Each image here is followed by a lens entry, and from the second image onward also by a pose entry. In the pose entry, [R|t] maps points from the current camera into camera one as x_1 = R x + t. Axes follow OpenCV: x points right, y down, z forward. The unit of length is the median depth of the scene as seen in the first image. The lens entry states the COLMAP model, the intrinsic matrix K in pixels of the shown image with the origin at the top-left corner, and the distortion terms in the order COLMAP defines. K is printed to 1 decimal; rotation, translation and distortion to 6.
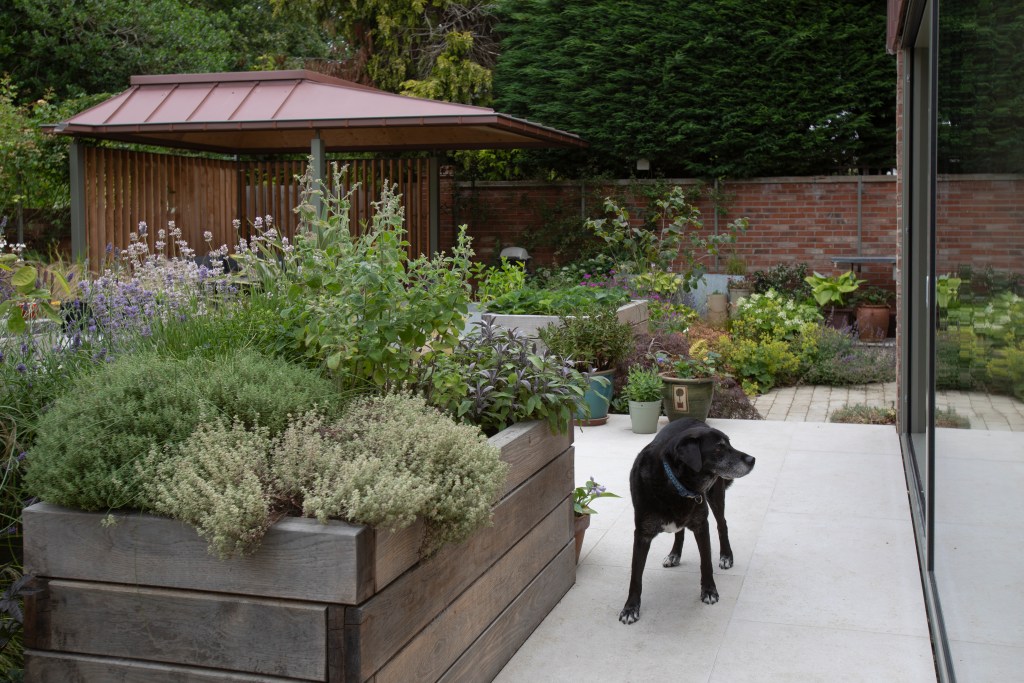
lens RADIAL K [[1016.2, 0, 639.4], [0, 1016.2, 249.6], [0, 0, 1]] dist [-0.005902, 0.052316]
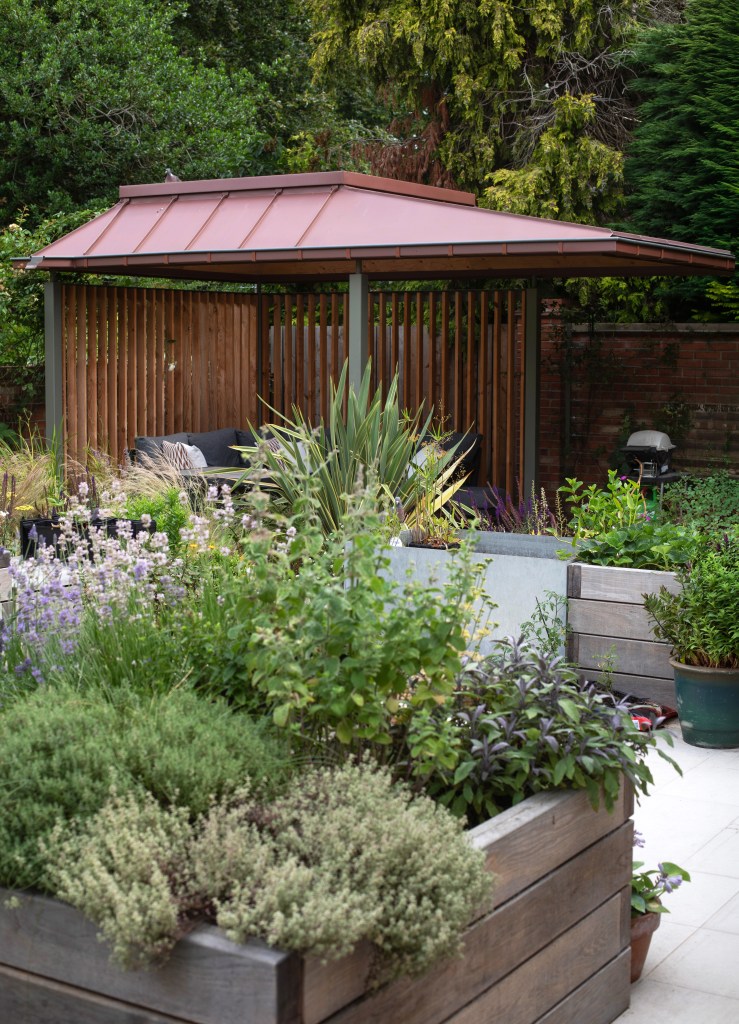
lens RADIAL K [[1602.3, 0, 323.9], [0, 1602.3, 463.2], [0, 0, 1]] dist [-0.161614, 0.090784]
pose [[0.940057, 0.030865, -0.339617, 0.030992], [-0.015017, 0.998676, 0.049196, -0.032497], [0.340686, -0.041147, 0.939276, -0.025928]]
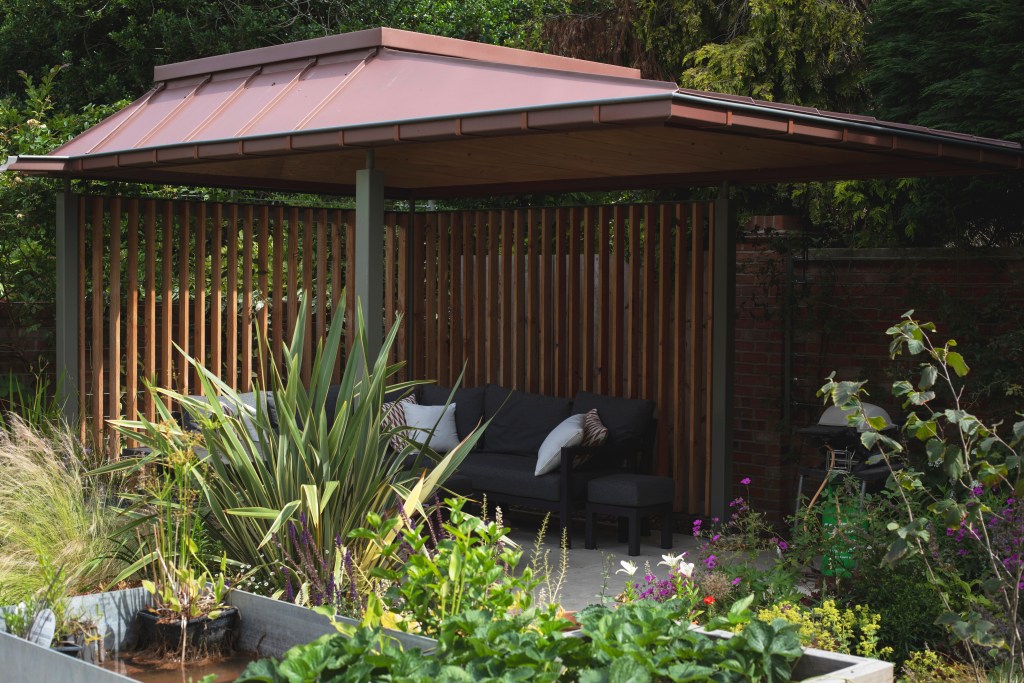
lens RADIAL K [[1564.3, 0, 512.0], [0, 1564.3, 341.5], [0, 0, 1]] dist [-0.205425, 0.035773]
pose [[0.855478, 0.029503, -0.516998, 0.110937], [-0.026882, 0.999560, 0.012560, -0.038067], [0.517141, 0.003153, 0.855894, 0.400040]]
